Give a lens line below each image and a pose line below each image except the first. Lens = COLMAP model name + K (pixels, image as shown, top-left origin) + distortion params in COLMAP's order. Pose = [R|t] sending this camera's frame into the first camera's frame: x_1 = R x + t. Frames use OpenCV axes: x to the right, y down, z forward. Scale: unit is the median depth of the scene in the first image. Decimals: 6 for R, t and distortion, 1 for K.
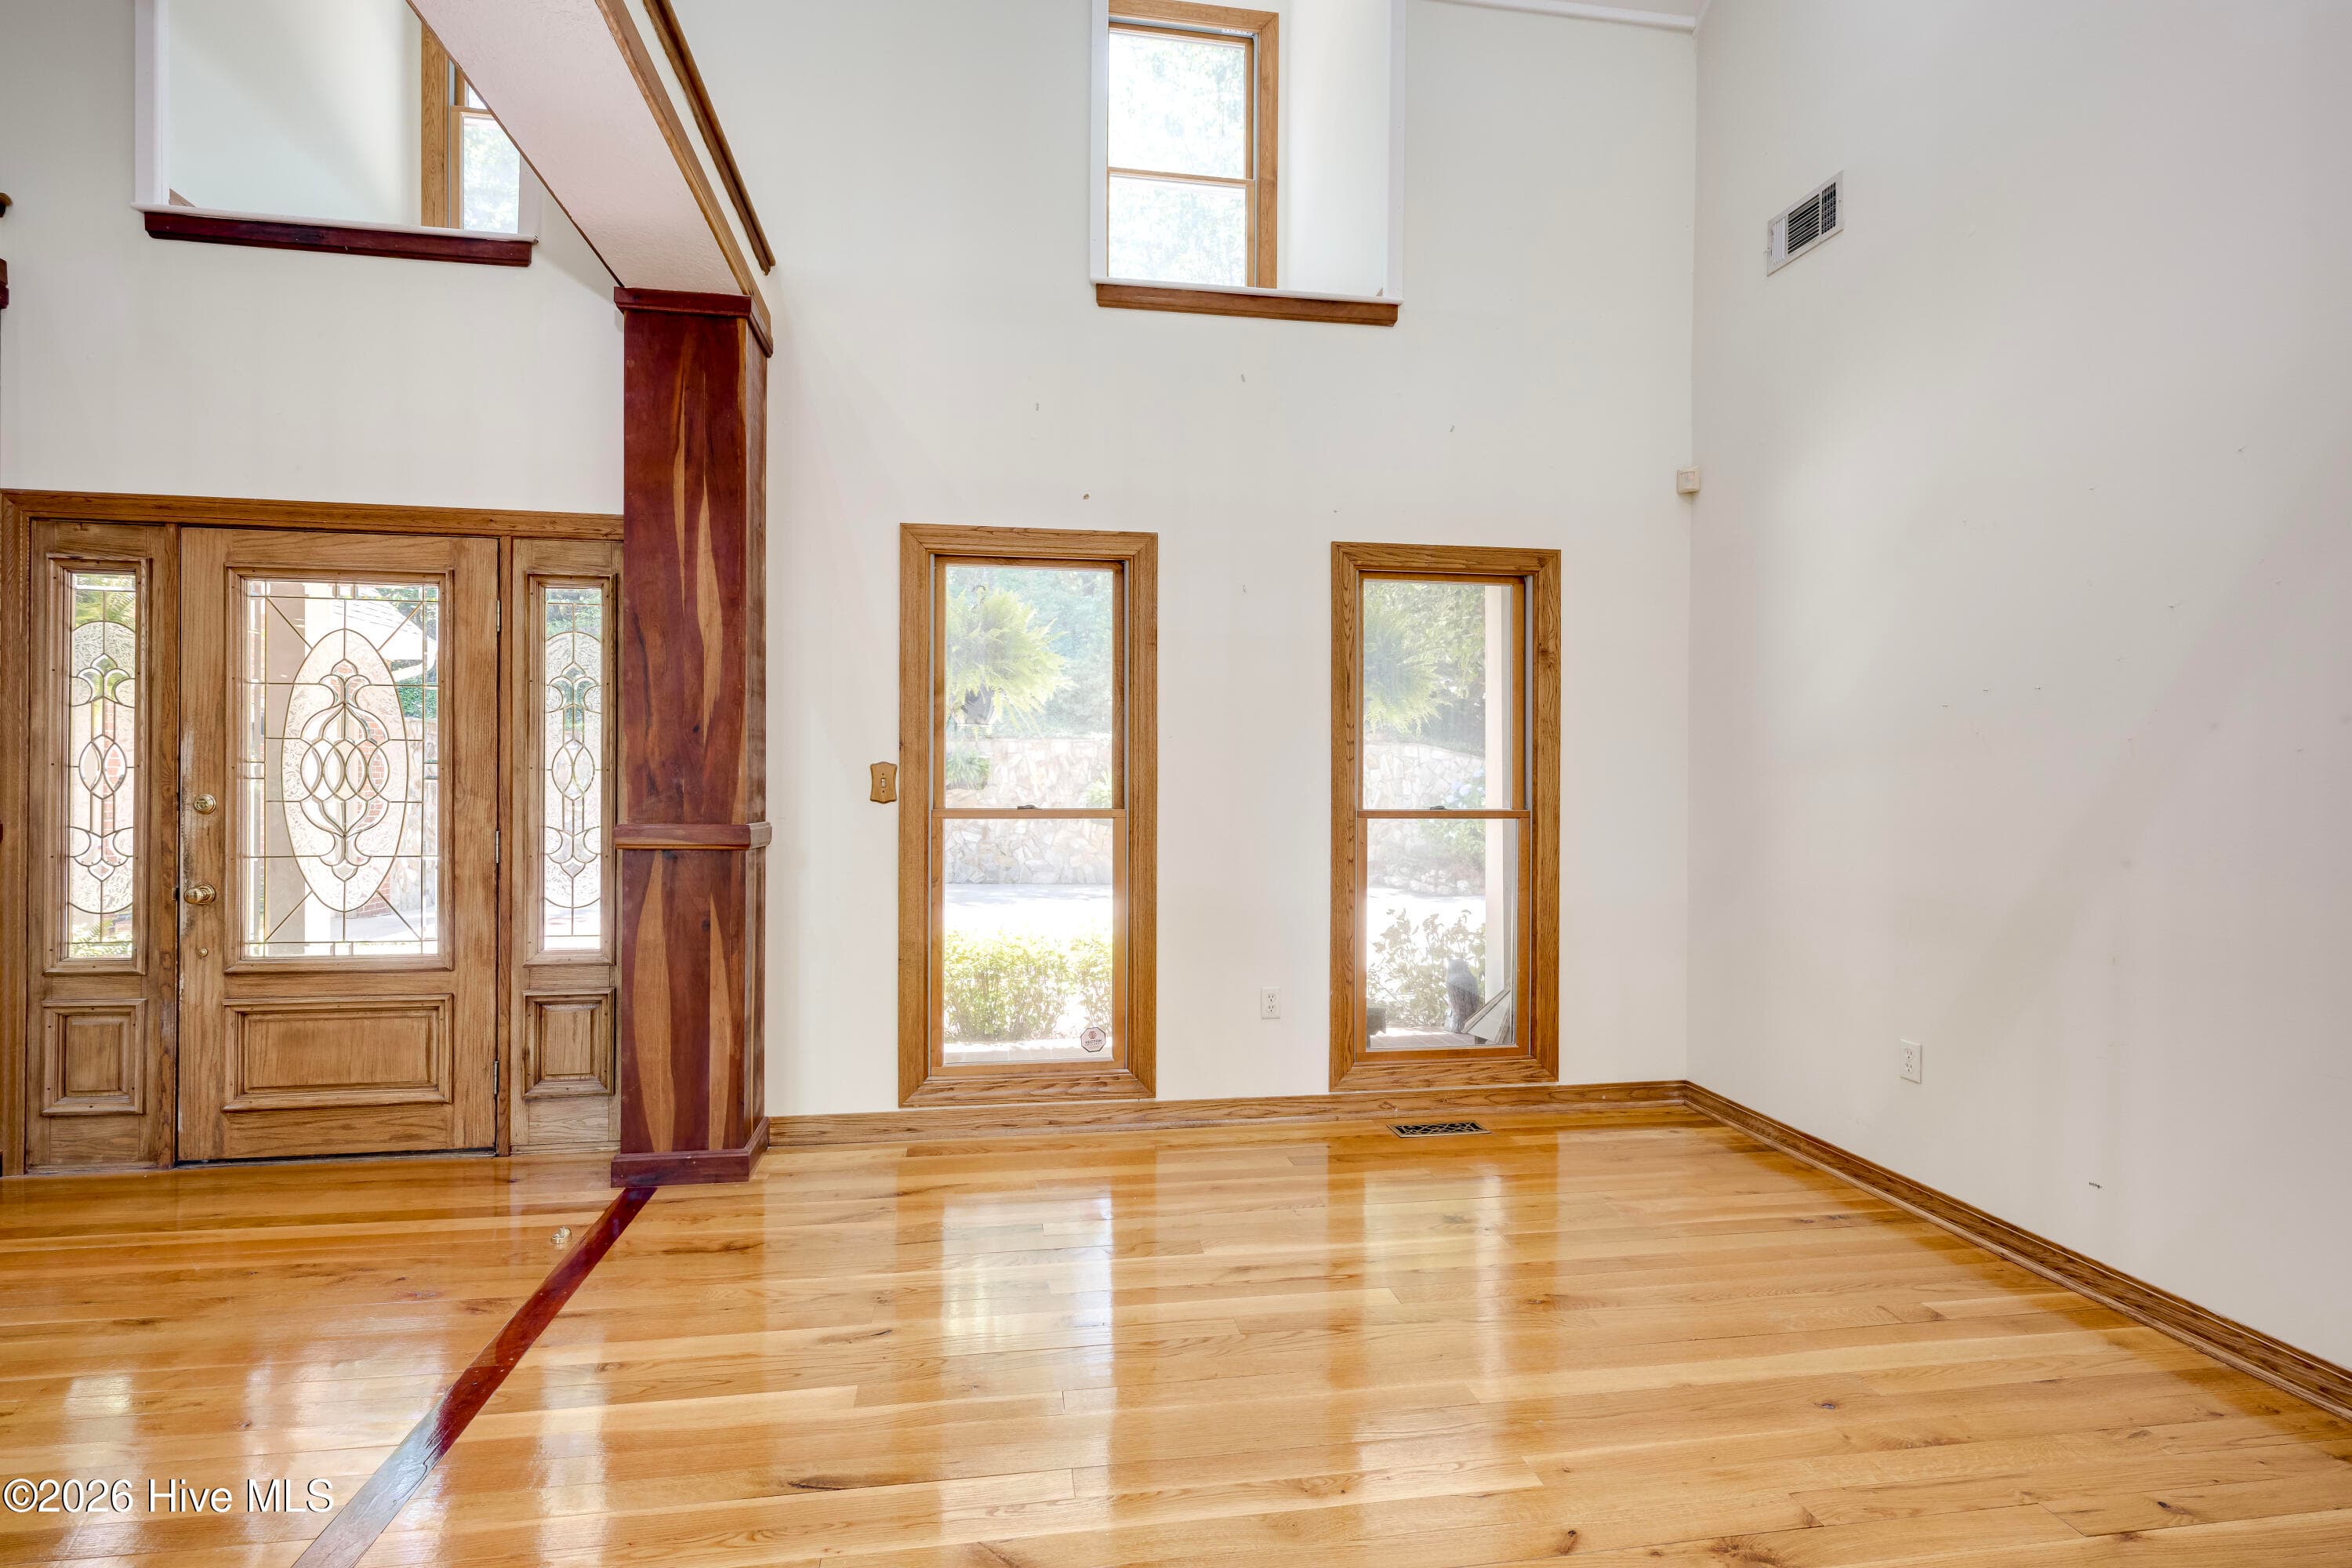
lens RADIAL K [[1049.3, 0, 1176.0], [0, 1049.3, 784.0], [0, 0, 1]] dist [0.000190, 0.000051]
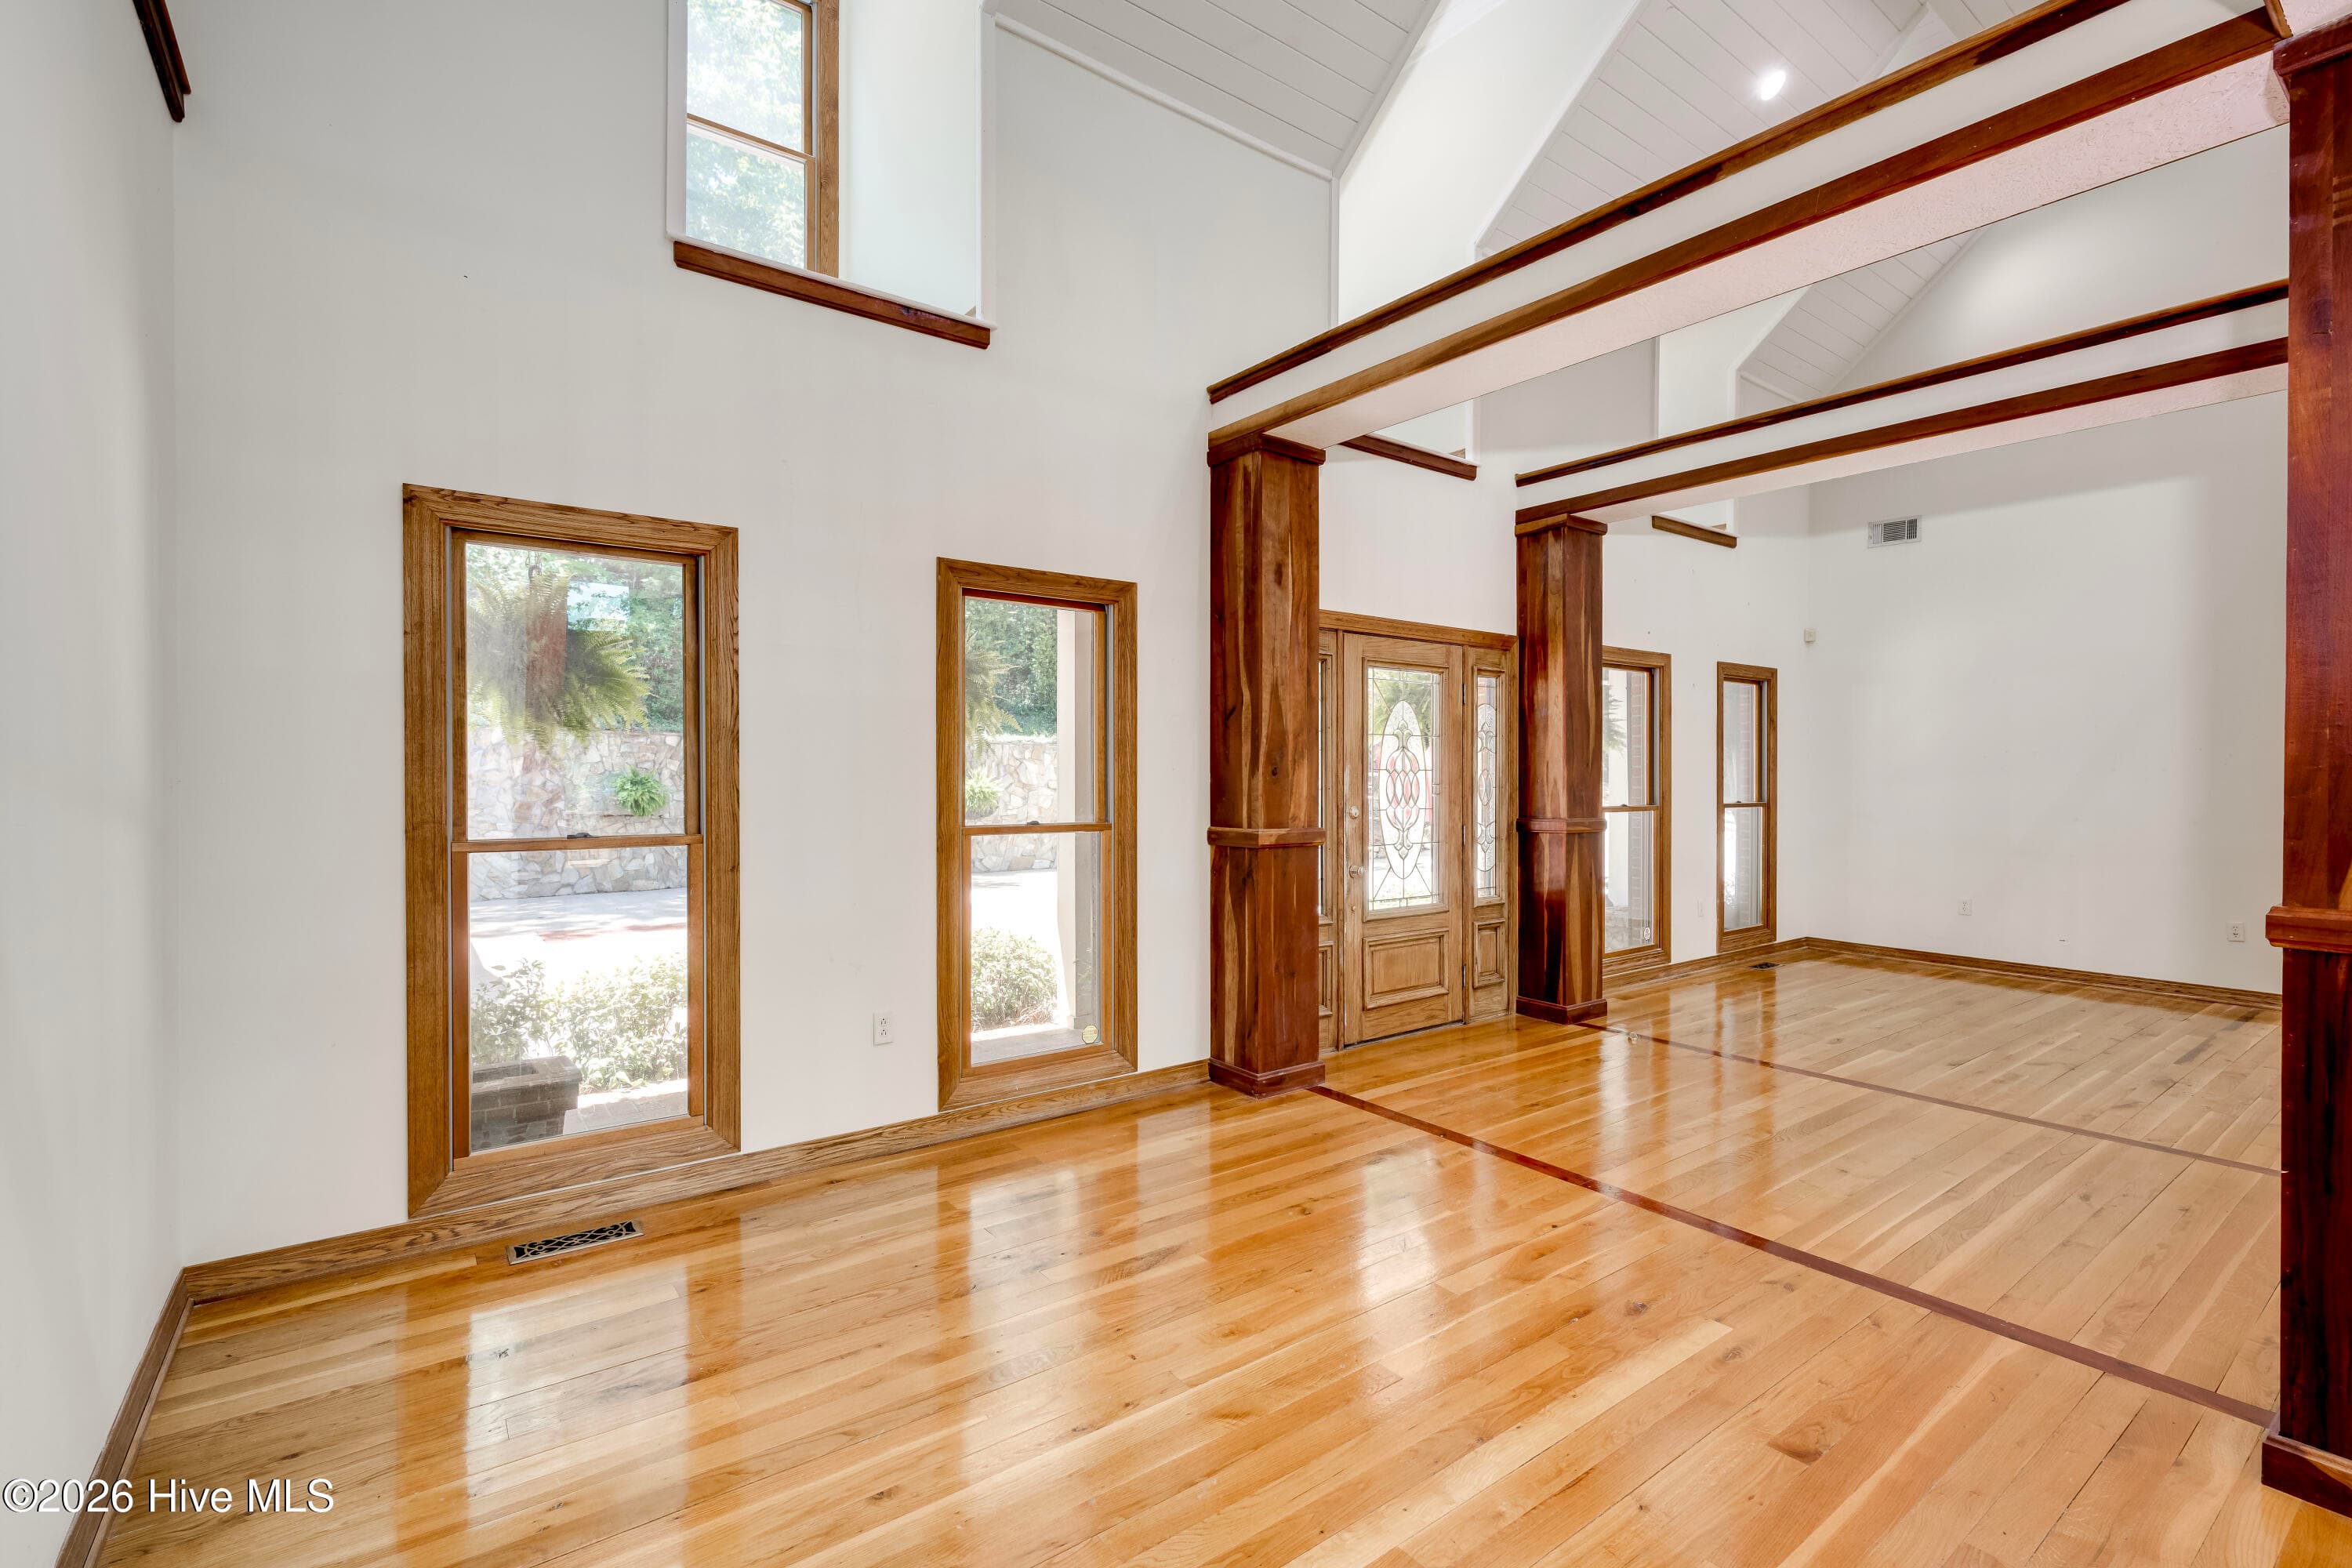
lens RADIAL K [[1110.1, 0, 1182.5], [0, 1110.1, 803.3], [0, 0, 1]] dist [0.008687, 0.000052]
pose [[0.866328, -0.020495, 0.499056, -0.183463], [0.019464, 0.999784, 0.007270, -0.001038], [-0.499097, 0.003415, 0.866539, -0.027008]]
